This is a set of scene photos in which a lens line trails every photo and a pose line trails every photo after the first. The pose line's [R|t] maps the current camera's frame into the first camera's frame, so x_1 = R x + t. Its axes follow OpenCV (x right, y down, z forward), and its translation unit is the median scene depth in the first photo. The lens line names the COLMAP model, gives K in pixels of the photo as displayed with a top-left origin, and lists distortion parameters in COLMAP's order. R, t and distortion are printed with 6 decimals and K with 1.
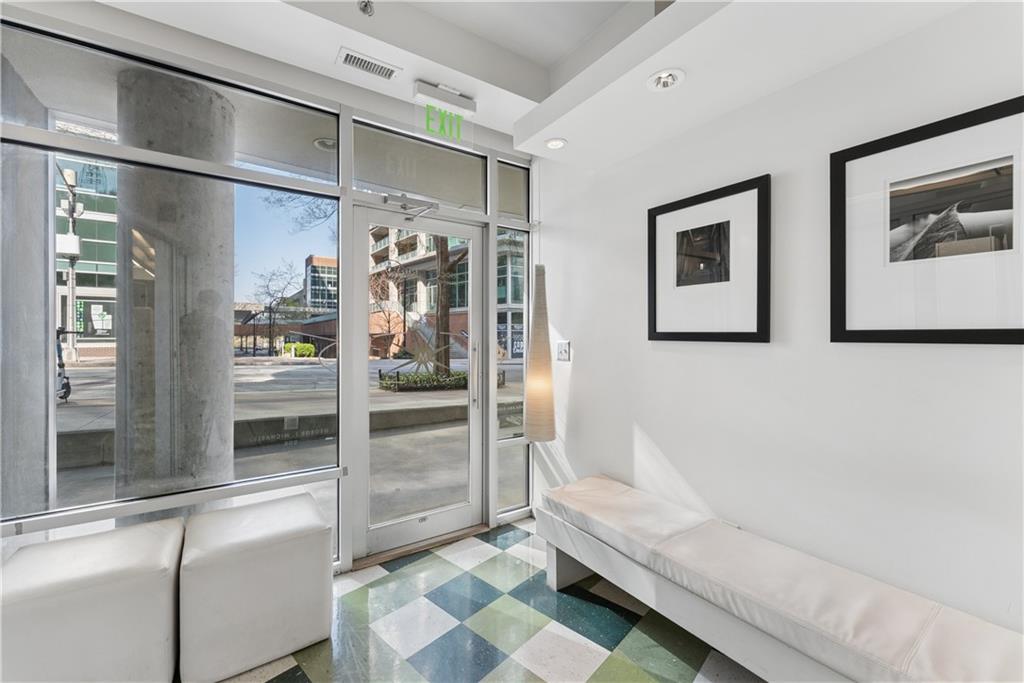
lens RADIAL K [[413.3, 0, 512.0], [0, 413.3, 341.5], [0, 0, 1]] dist [-0.000820, -0.000035]
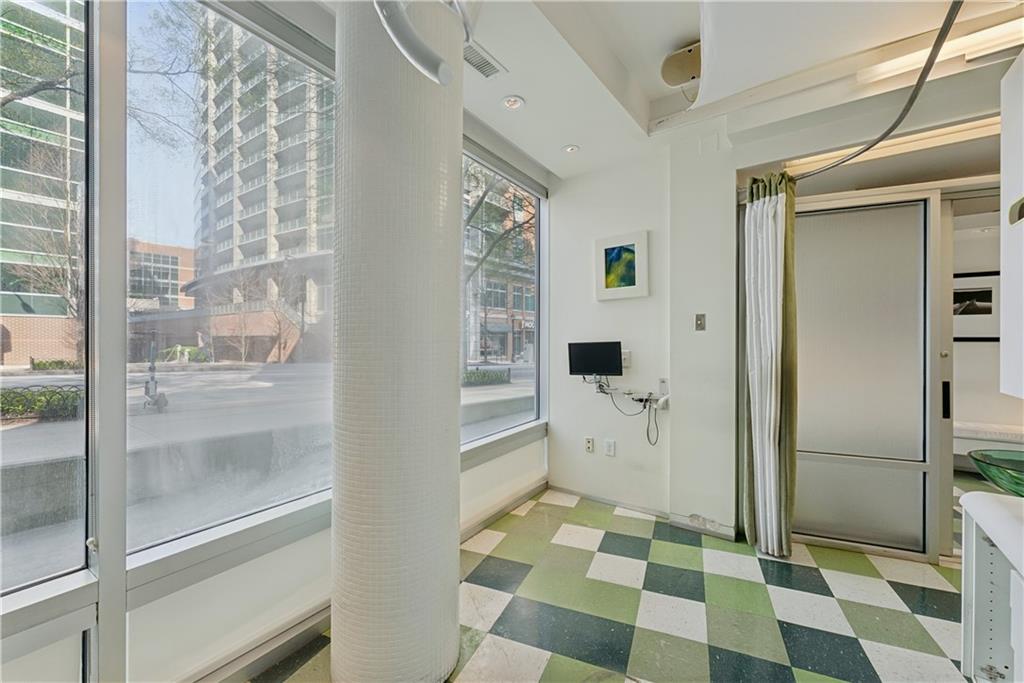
lens RADIAL K [[413.3, 0, 512.0], [0, 413.3, 341.5], [0, 0, 1]] dist [-0.000820, -0.000035]
pose [[0.945405, 0.002551, 0.325888, -0.166388], [0.000313, 0.999962, -0.008737, 0.001488], [-0.325898, 0.008362, 0.945368, -0.042799]]
